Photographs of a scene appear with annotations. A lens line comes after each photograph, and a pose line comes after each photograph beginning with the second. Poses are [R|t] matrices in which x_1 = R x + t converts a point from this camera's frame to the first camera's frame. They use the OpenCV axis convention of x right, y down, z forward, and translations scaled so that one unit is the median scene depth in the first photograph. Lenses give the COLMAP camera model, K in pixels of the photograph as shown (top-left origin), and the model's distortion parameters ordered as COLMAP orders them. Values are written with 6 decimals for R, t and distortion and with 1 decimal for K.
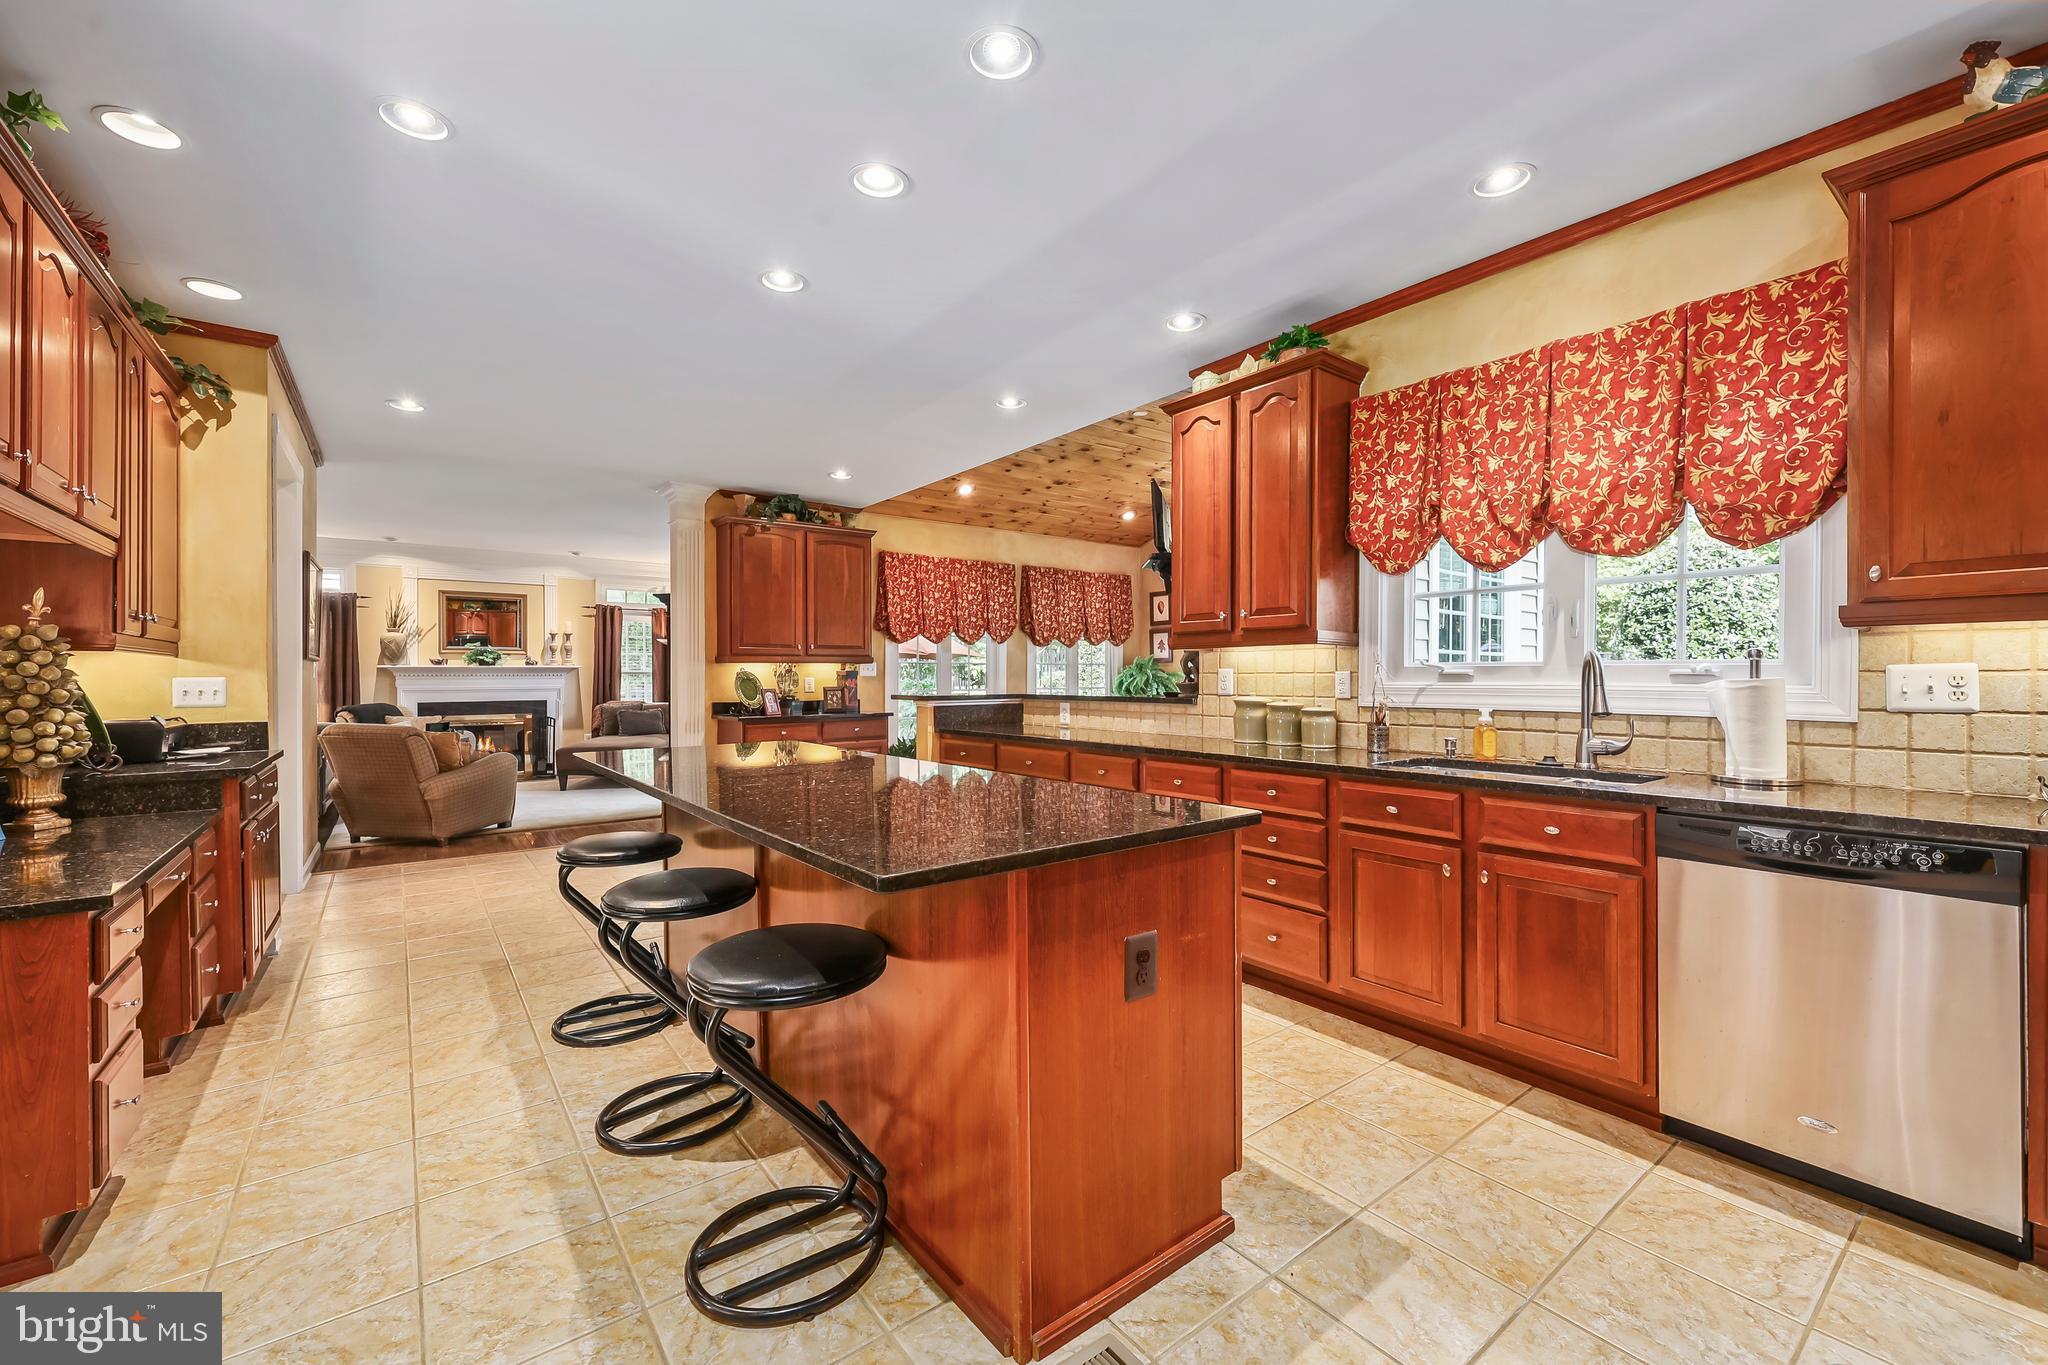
lens RADIAL K [[834.5, 0, 1048.9], [0, 834.5, 671.2], [0, 0, 1]] dist [-0.003672, 0.001397]
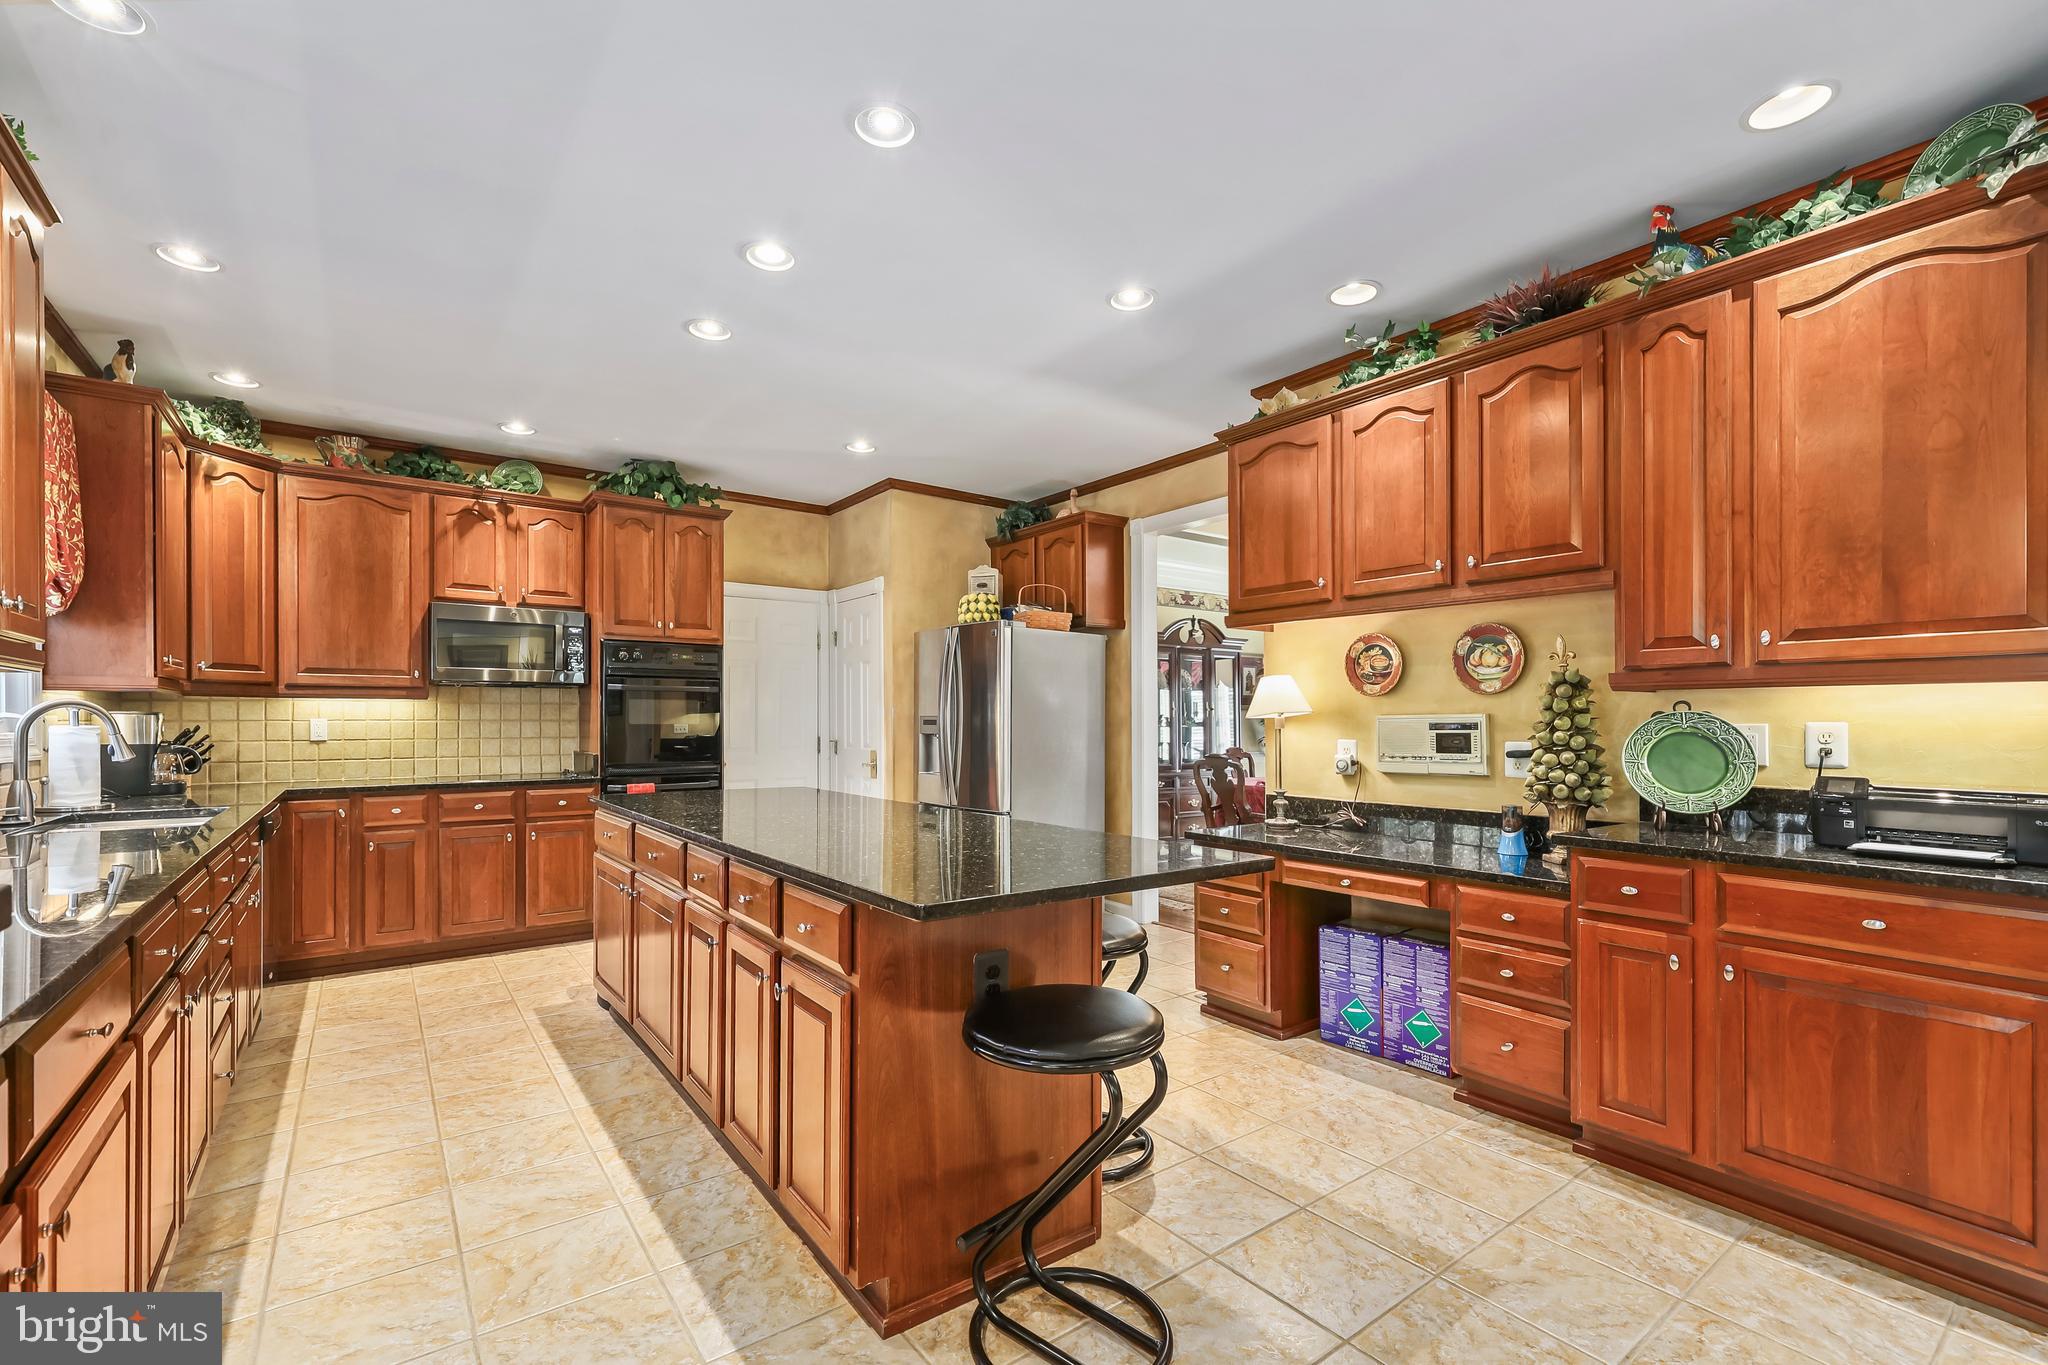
lens RADIAL K [[877.6, 0, 1021.5], [0, 877.6, 719.2], [0, 0, 1]] dist [-0.003021, -0.000123]
pose [[-0.999321, 0.003337, 0.036702, -0.410001], [0.003029, 0.999960, -0.008449, 0.010415], [-0.036729, -0.008332, -0.999291, 1.545172]]
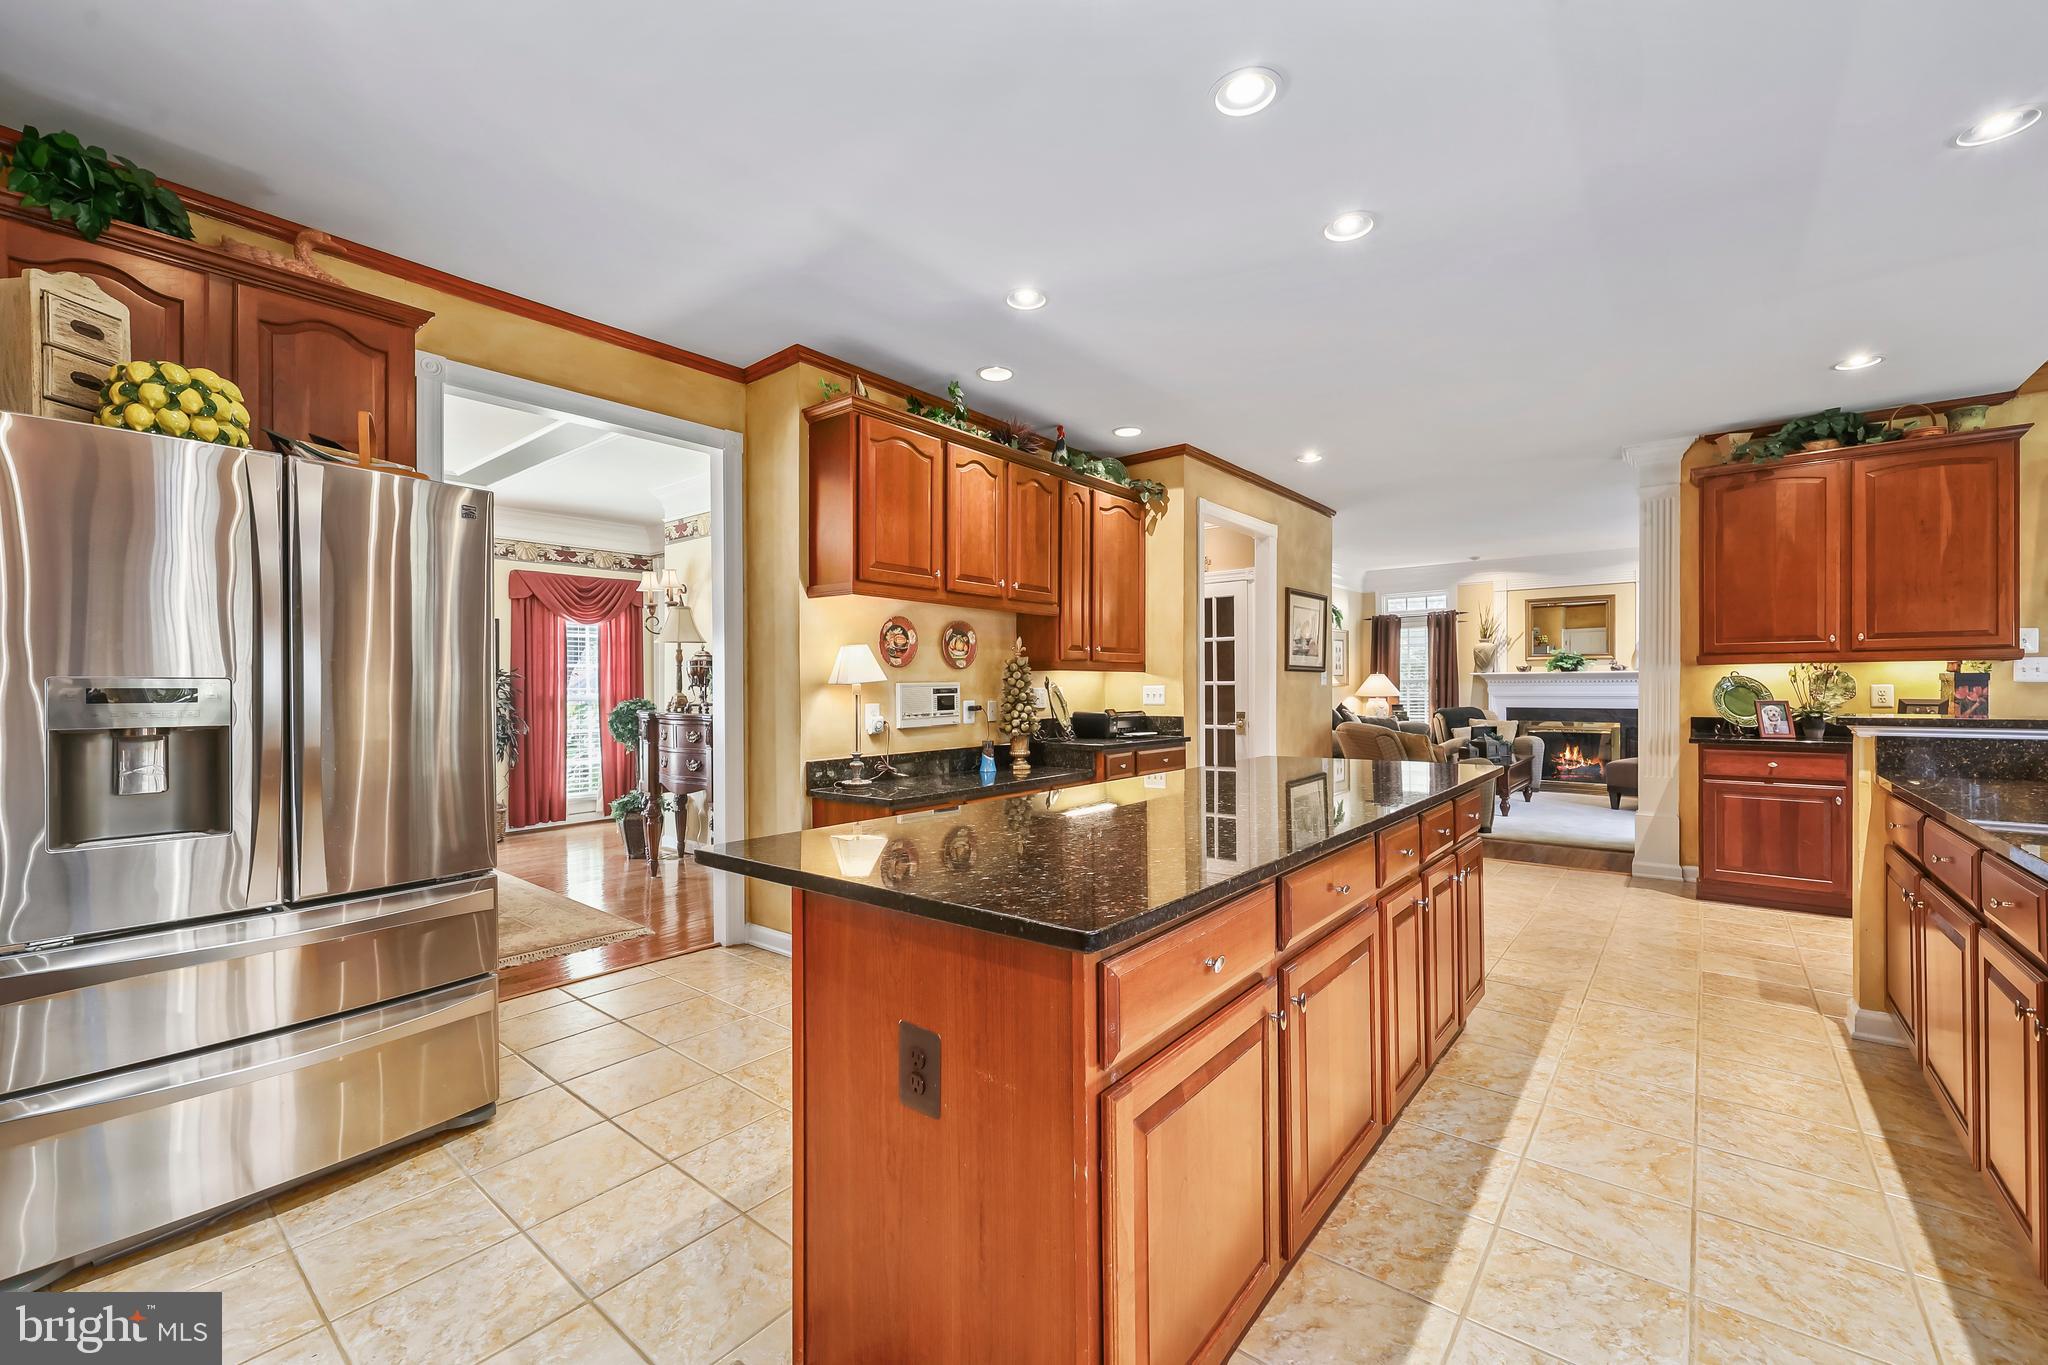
lens RADIAL K [[834.5, 0, 1020.5], [0, 834.5, 686.3], [0, 0, 1]] dist [-0.003672, 0.001397]
pose [[0.203844, 0.002666, -0.979000, 0.419111], [0.009369, 0.999945, 0.004674, -0.000342], [0.978959, -0.010126, 0.203808, 0.449265]]
